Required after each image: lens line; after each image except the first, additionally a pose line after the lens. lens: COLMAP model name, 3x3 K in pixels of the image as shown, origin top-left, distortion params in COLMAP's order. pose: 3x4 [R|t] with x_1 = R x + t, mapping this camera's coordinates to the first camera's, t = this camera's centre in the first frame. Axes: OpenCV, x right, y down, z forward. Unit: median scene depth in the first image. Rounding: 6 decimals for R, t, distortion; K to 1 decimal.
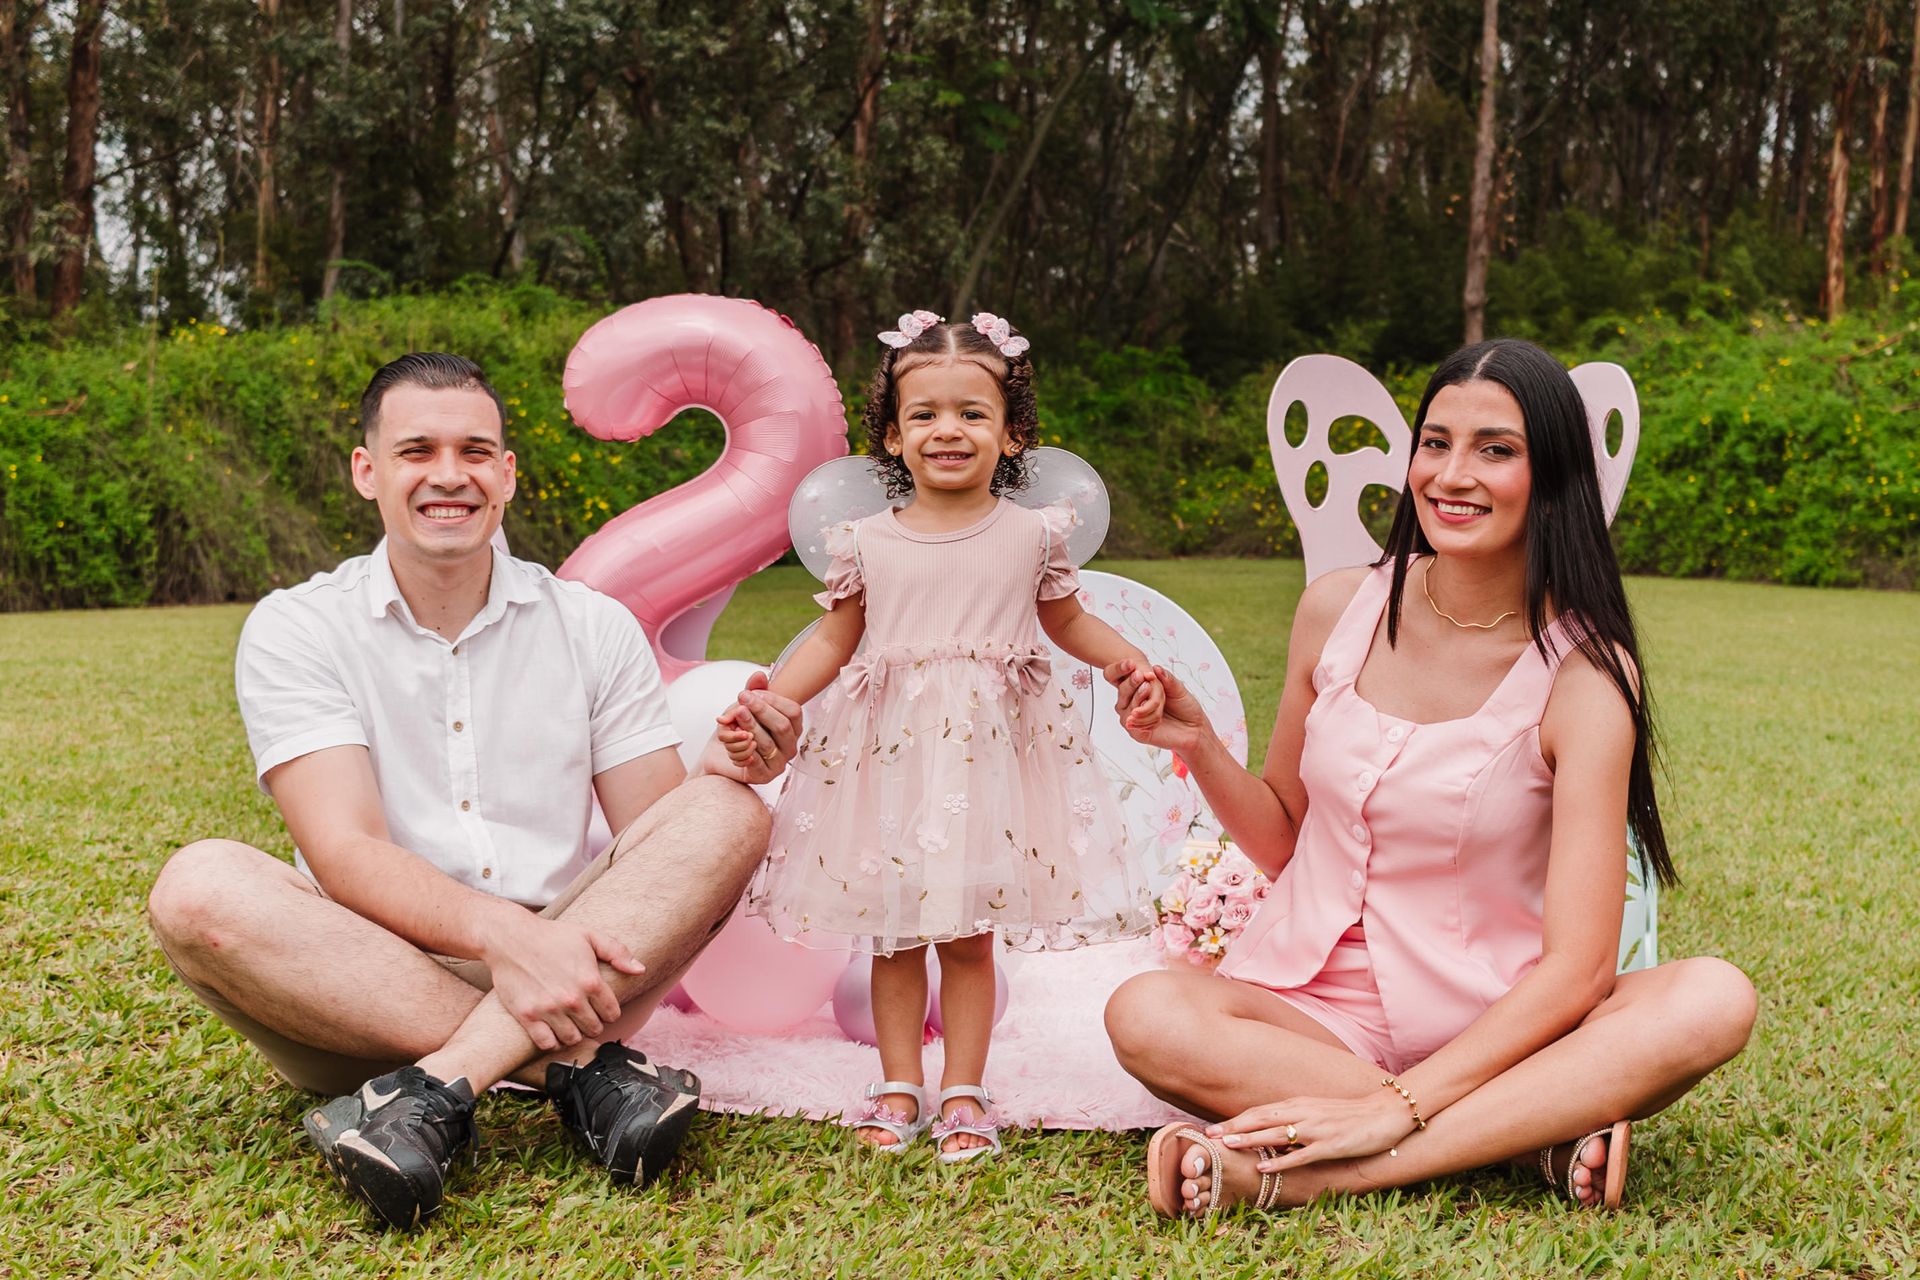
lens RADIAL K [[2327.8, 0, 1104.1], [0, 2327.8, 733.4], [0, 0, 1]] dist [-0.031386, 0.000000]
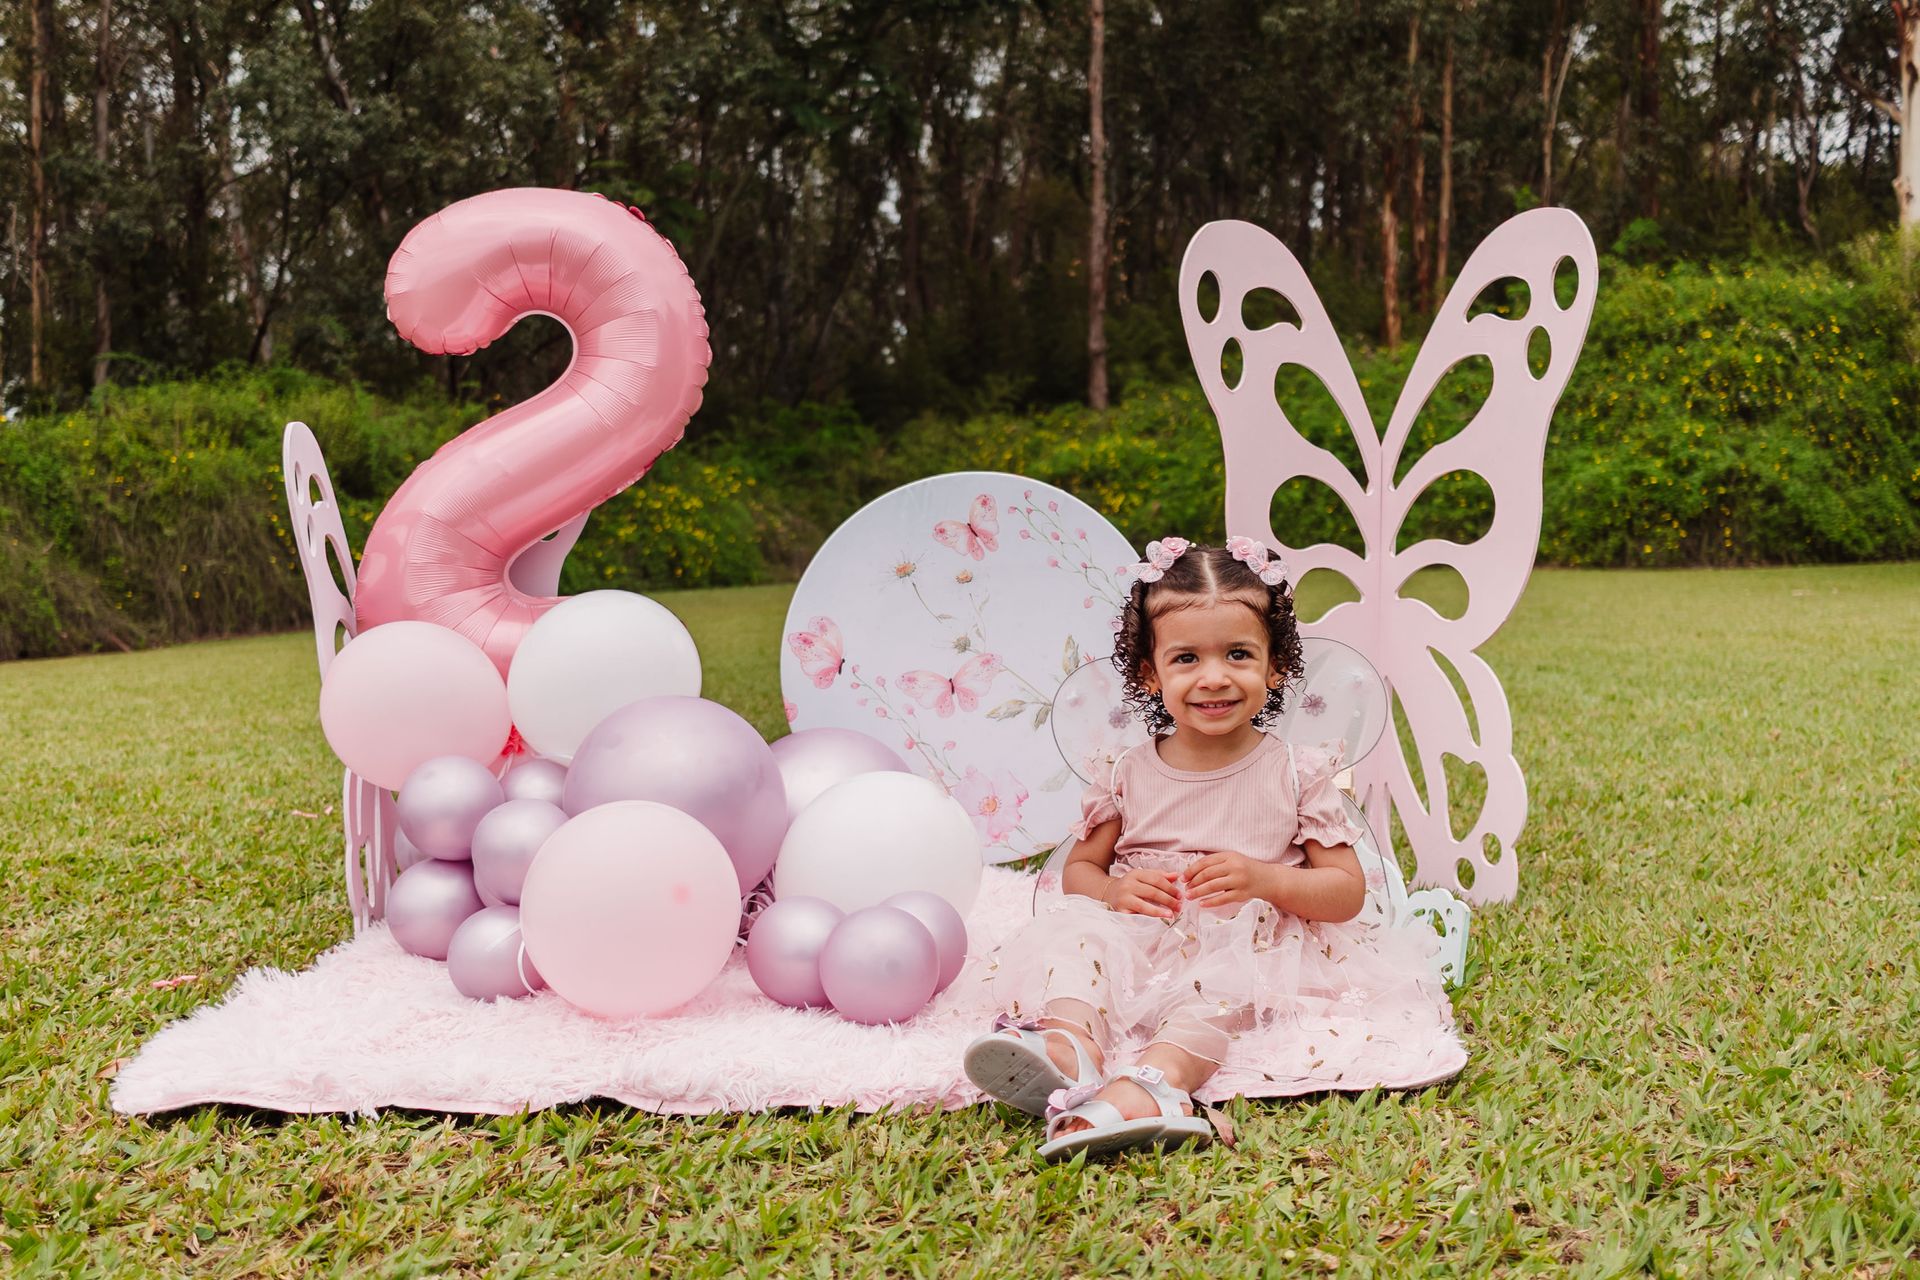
lens RADIAL K [[1952.8, 0, 950.8], [0, 1952.8, 674.2], [0, 0, 1]] dist [-0.018064, 0.000000]
pose [[0.994753, -0.059342, 0.083338, -0.010478], [0.061857, 0.997694, -0.027922, 0.003330], [-0.081489, 0.032931, 0.996130, 0.029195]]
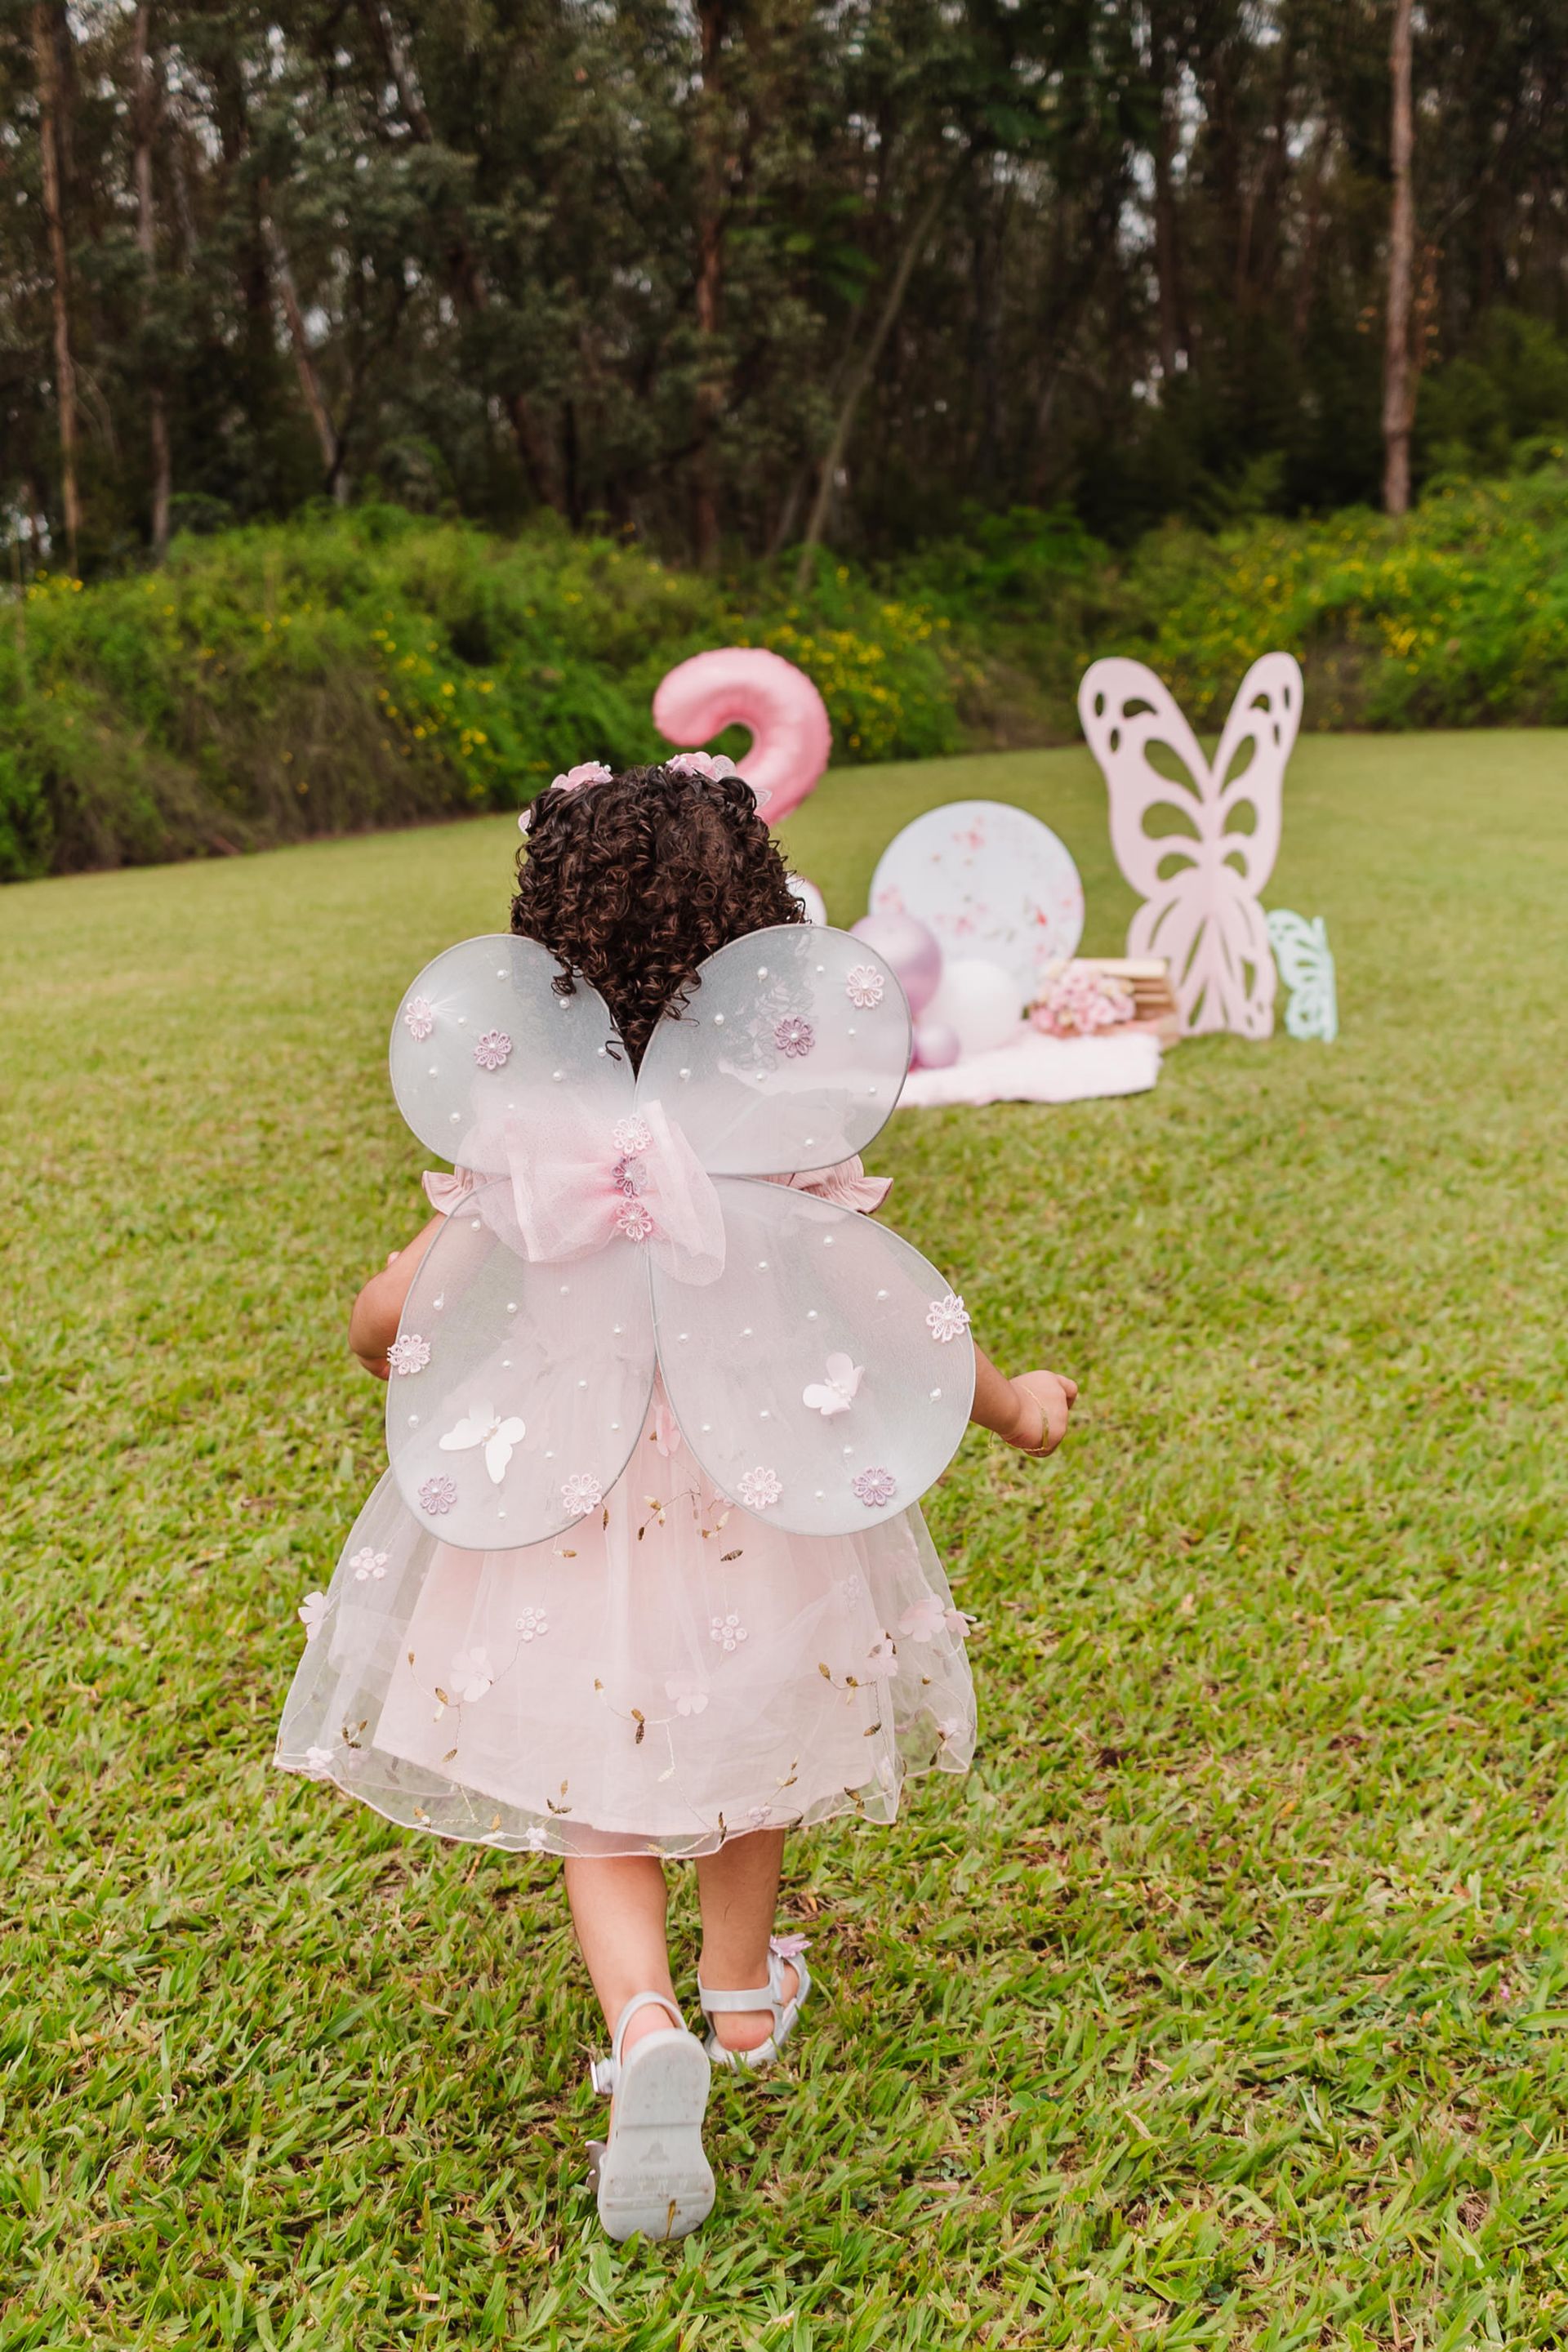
lens RADIAL K [[2661.7, 0, 867.7], [0, 2661.7, 1352.5], [0, 0, 1]] dist [-0.026966, 0.000000]
pose [[0.995888, -0.061778, -0.066260, 0.001742], [0.070942, 0.986694, 0.146296, 0.003942], [0.056341, -0.150395, 0.987019, -0.111498]]
